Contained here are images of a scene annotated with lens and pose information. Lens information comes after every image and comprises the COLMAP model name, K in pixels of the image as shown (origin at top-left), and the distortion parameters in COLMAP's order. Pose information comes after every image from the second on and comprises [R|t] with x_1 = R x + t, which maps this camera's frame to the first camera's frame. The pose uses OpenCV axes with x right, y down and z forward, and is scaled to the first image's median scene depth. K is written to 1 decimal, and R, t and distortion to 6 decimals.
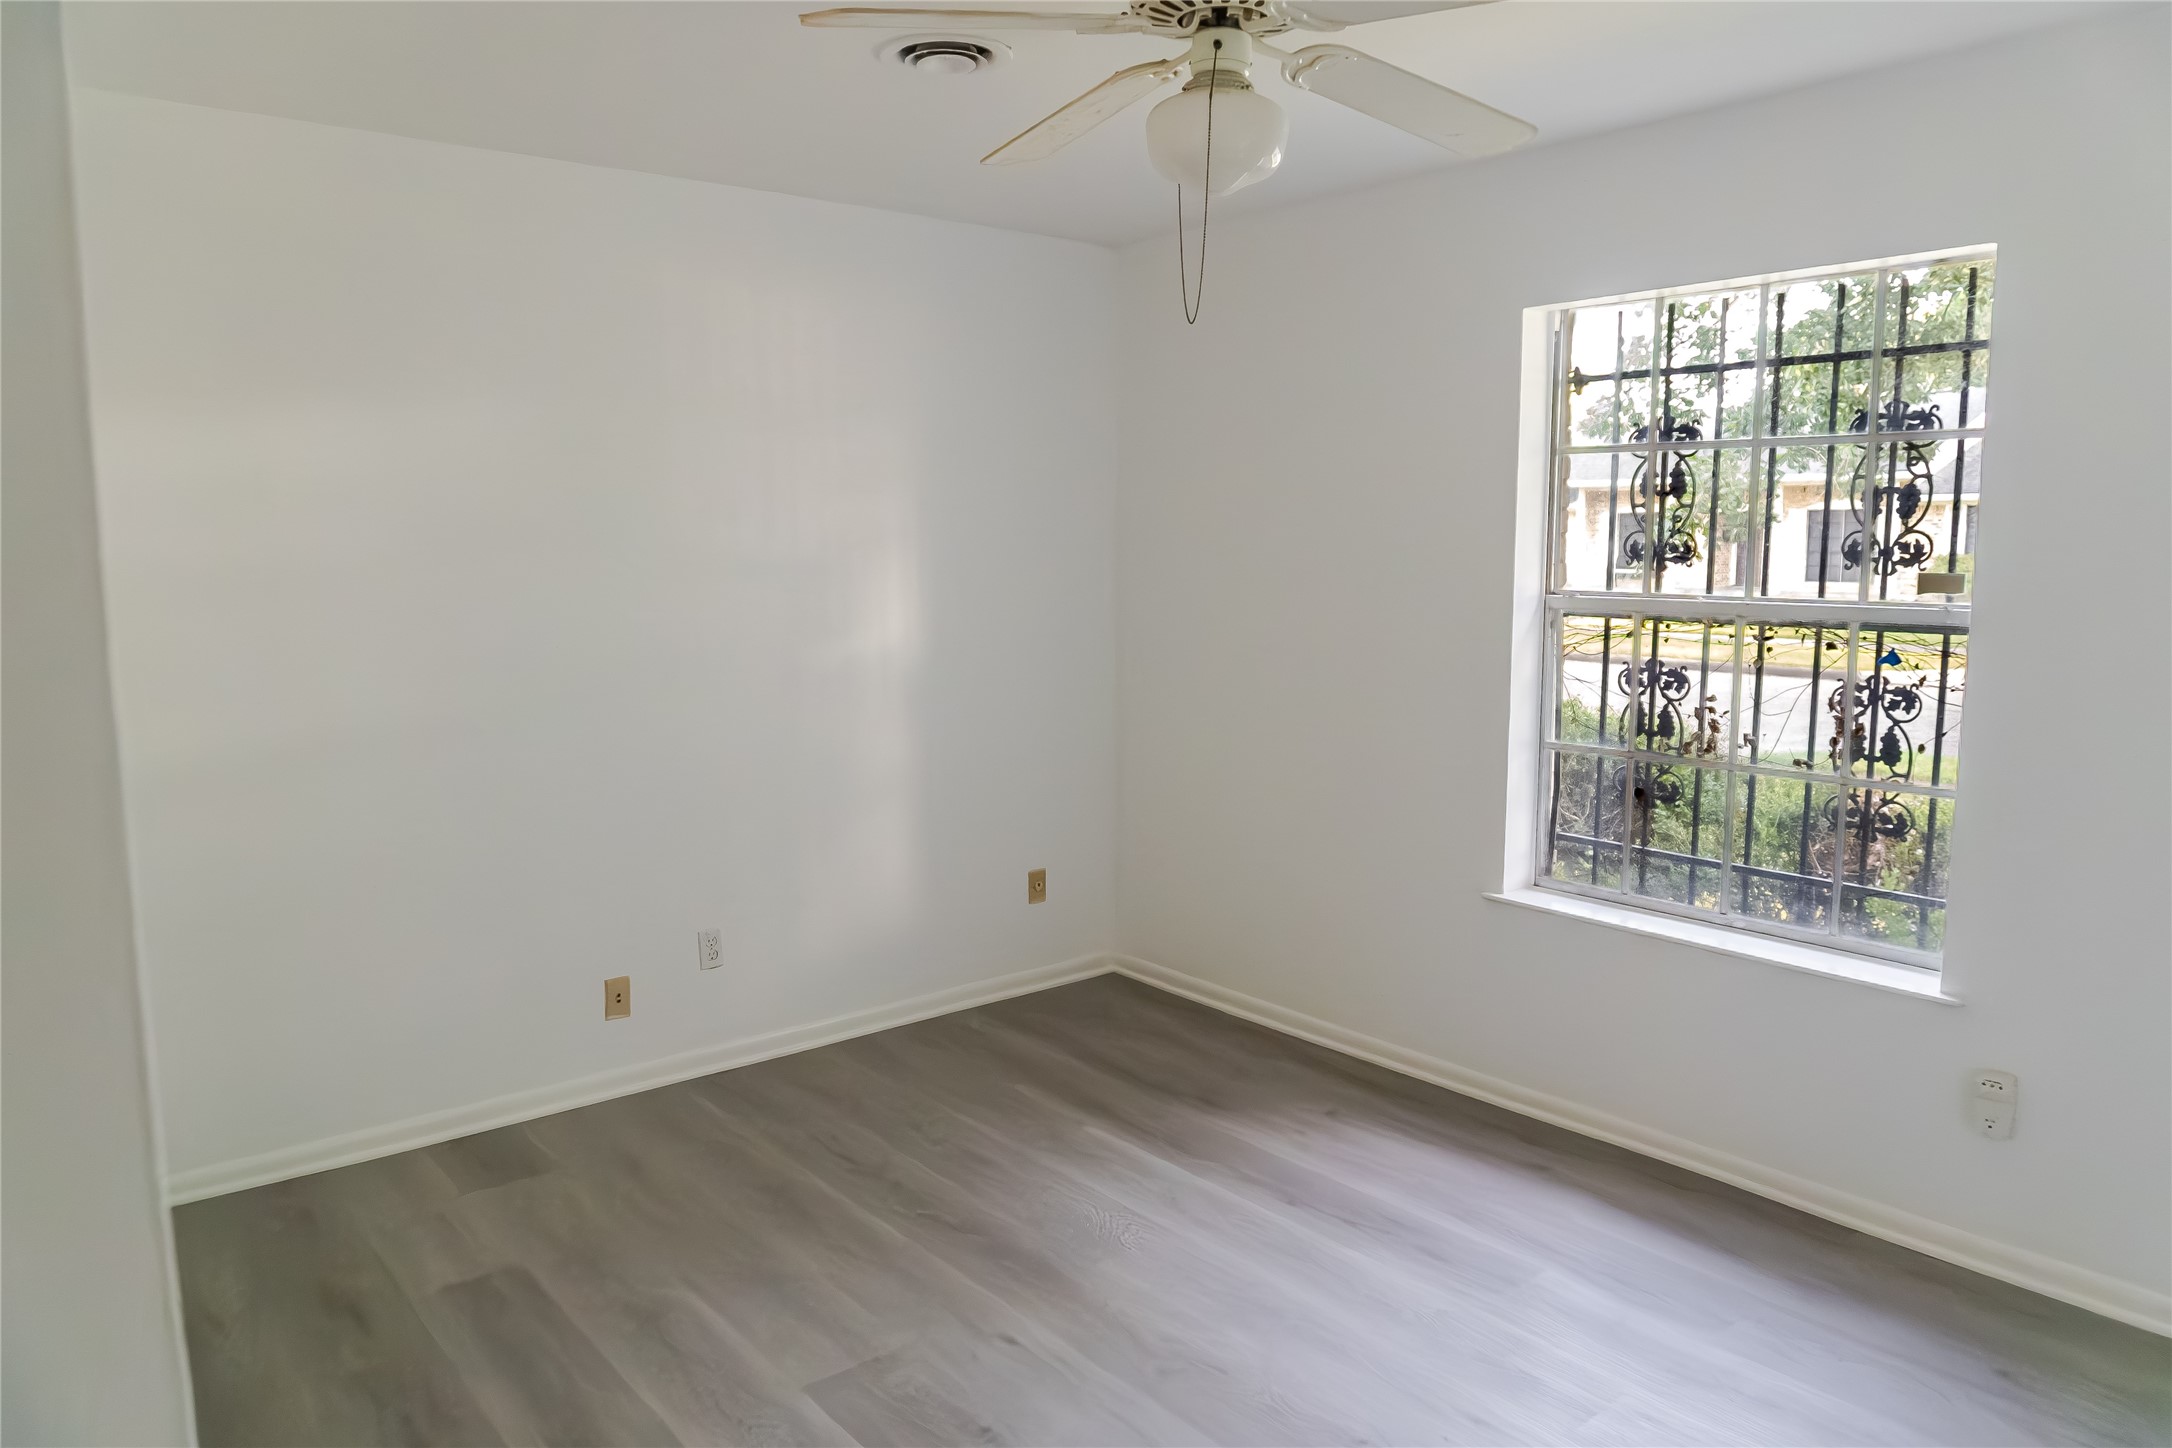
lens RADIAL K [[1456.2, 0, 1081.7], [0, 1456.2, 721.2], [0, 0, 1]] dist [-0.013994, -0.009074]
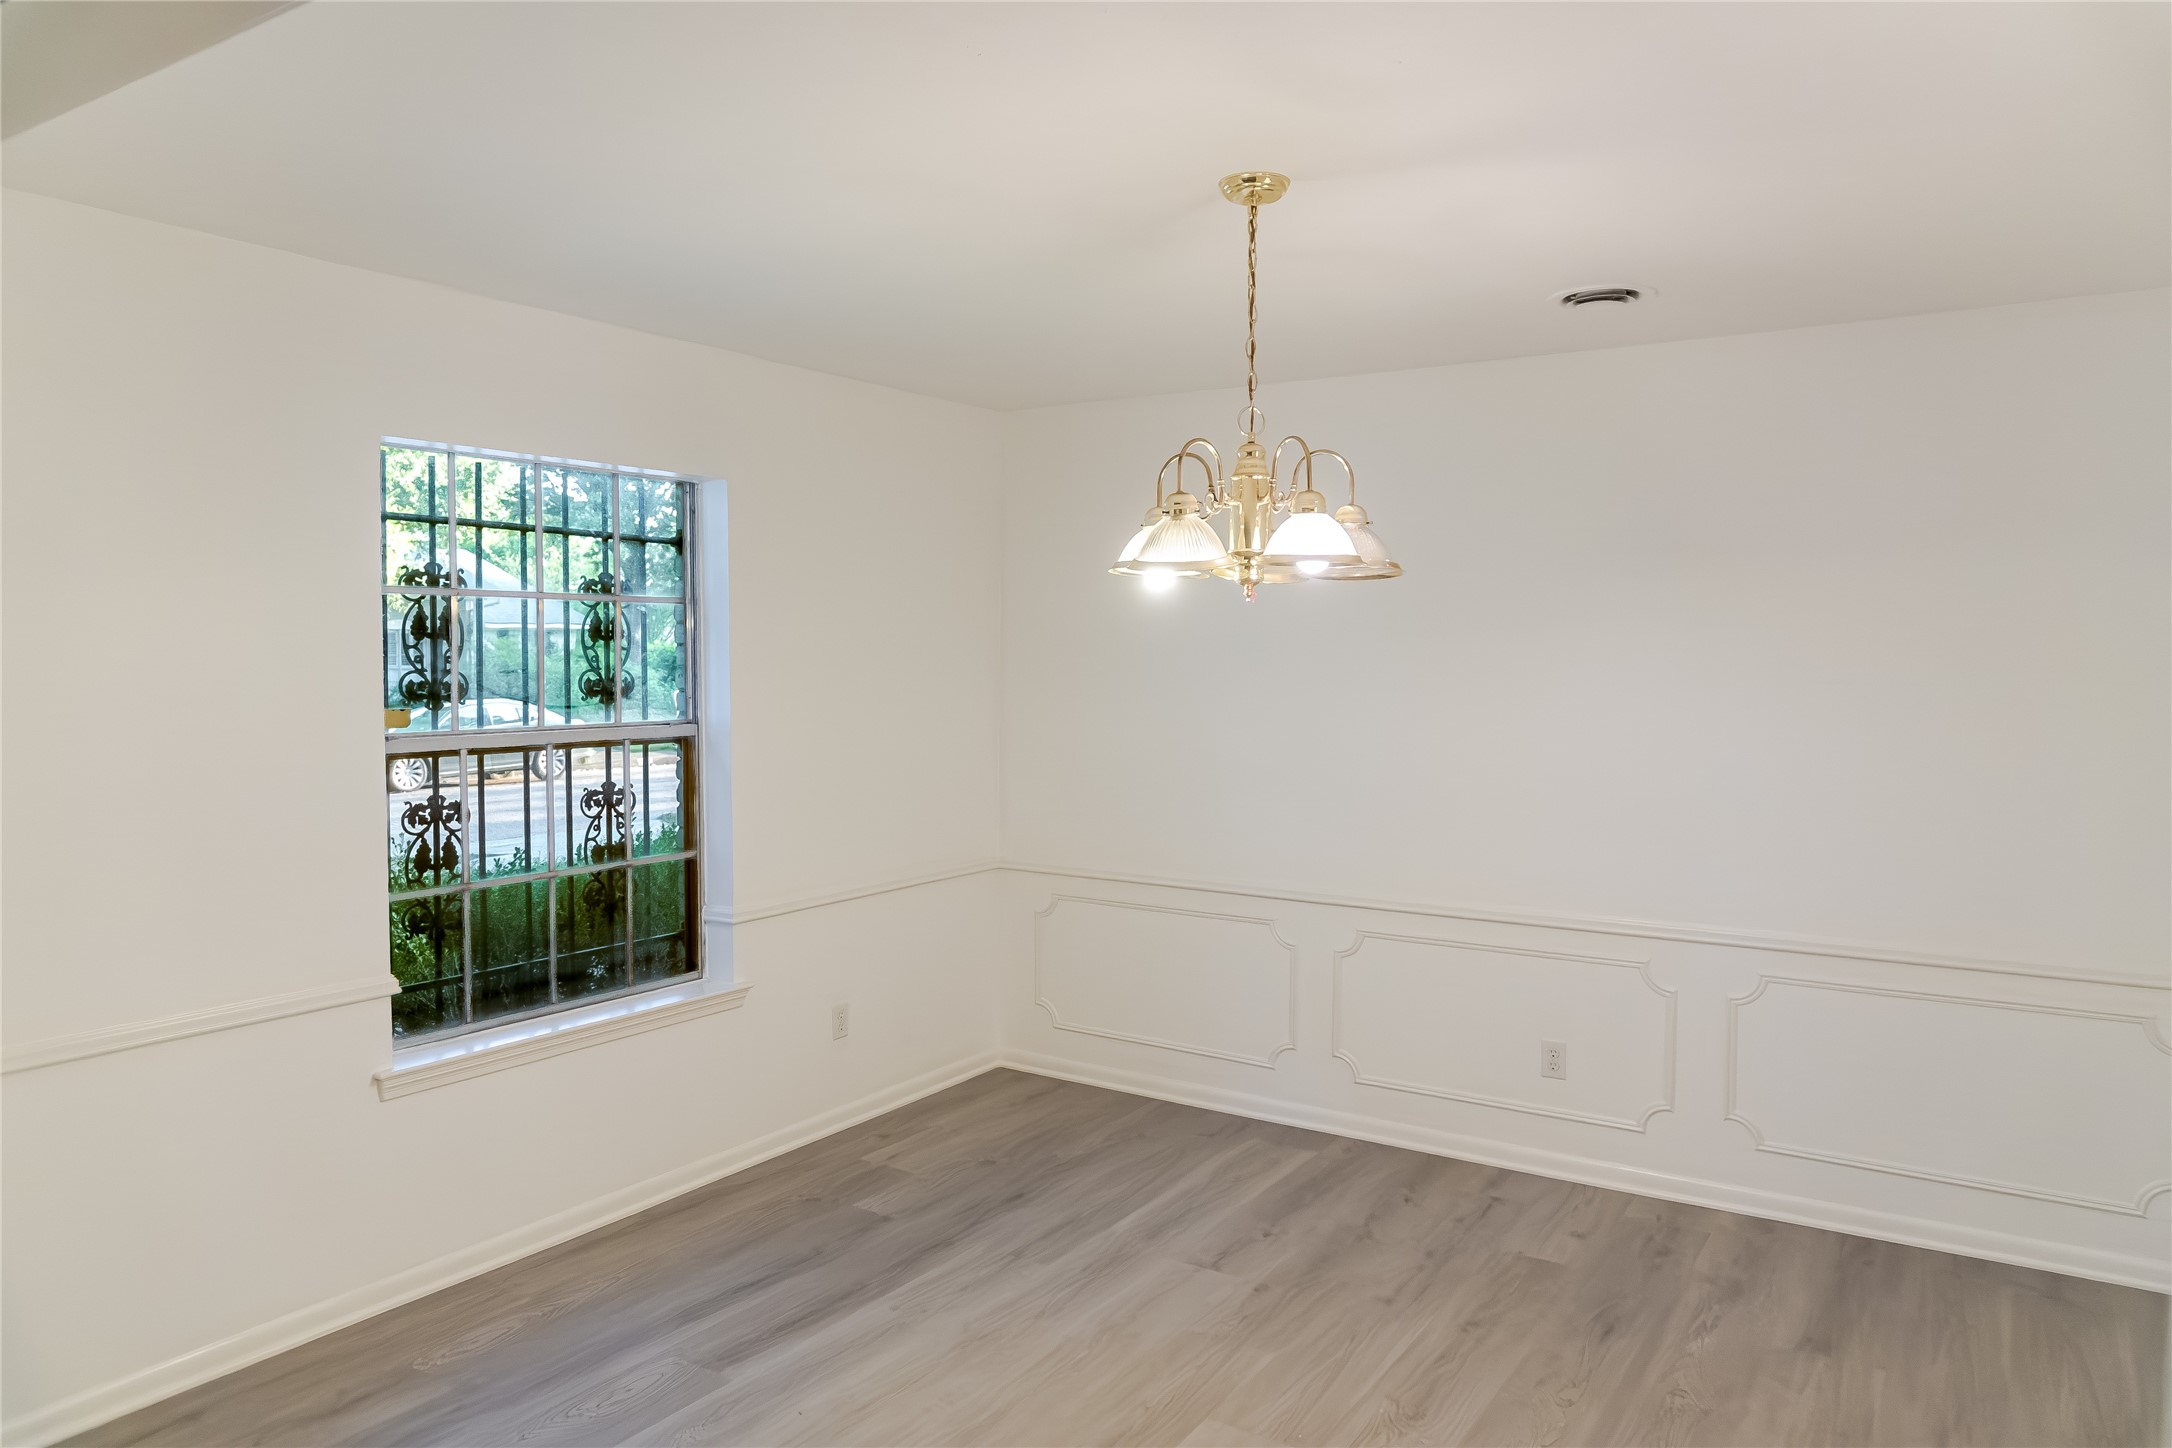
lens RADIAL K [[1456.2, 0, 1077.6], [0, 1456.2, 726.4], [0, 0, 1]] dist [-0.013994, -0.009074]
pose [[-0.293815, -0.034895, 0.955225, -0.725909], [0.130752, 0.988473, 0.076327, -0.110397], [-0.946877, 0.147323, -0.285865, 0.860707]]
